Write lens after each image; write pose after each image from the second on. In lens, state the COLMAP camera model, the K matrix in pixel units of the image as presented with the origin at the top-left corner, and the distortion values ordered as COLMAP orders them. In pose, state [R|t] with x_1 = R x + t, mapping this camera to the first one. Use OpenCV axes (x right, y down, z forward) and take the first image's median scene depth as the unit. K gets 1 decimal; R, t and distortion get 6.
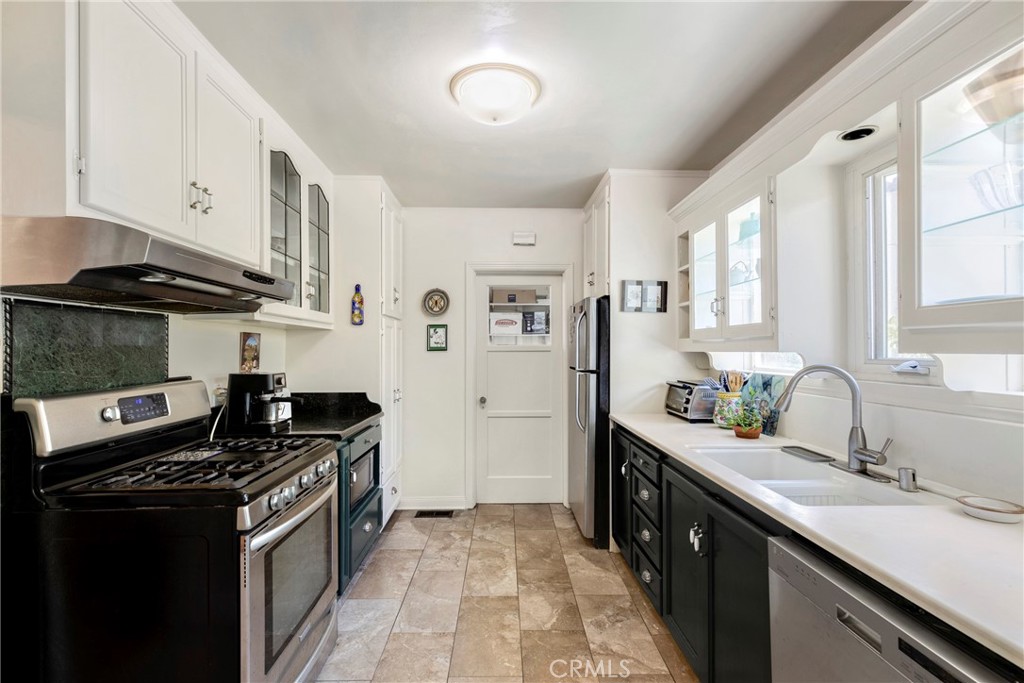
lens RADIAL K [[459.4, 0, 506.7], [0, 459.4, 343.3], [0, 0, 1]] dist [0.005417, 0.000584]
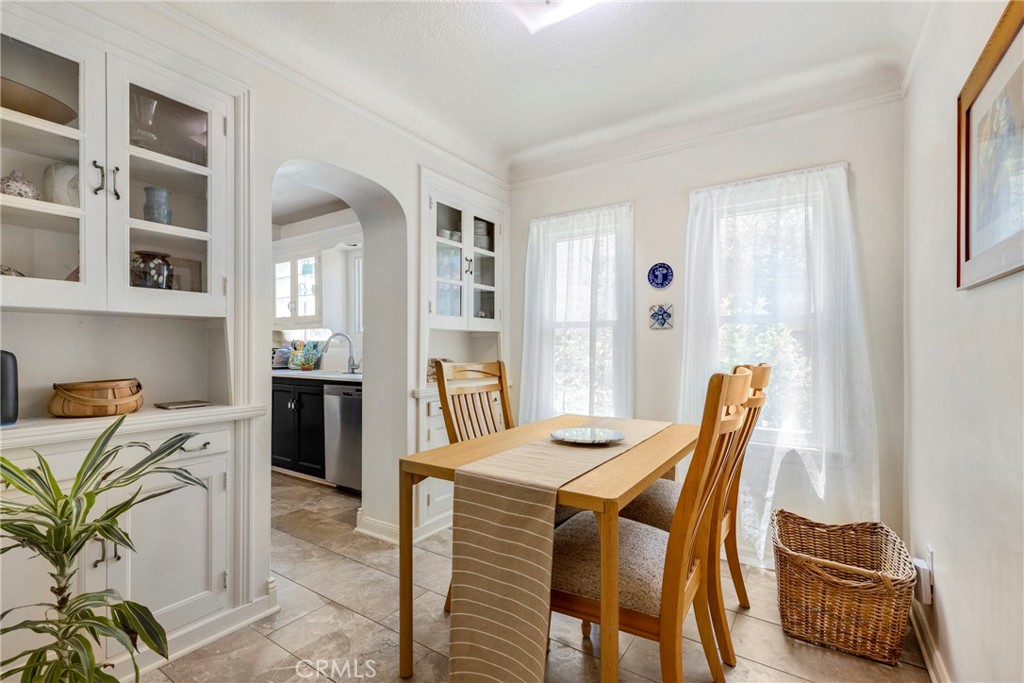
lens RADIAL K [[459.4, 0, 508.5], [0, 459.4, 341.4], [0, 0, 1]] dist [0.005417, 0.000584]
pose [[0.577686, -0.000971, 0.816259, -0.612385], [-0.004423, 0.999981, 0.004320, 0.058352], [-0.816247, -0.006106, 0.577671, -0.887534]]
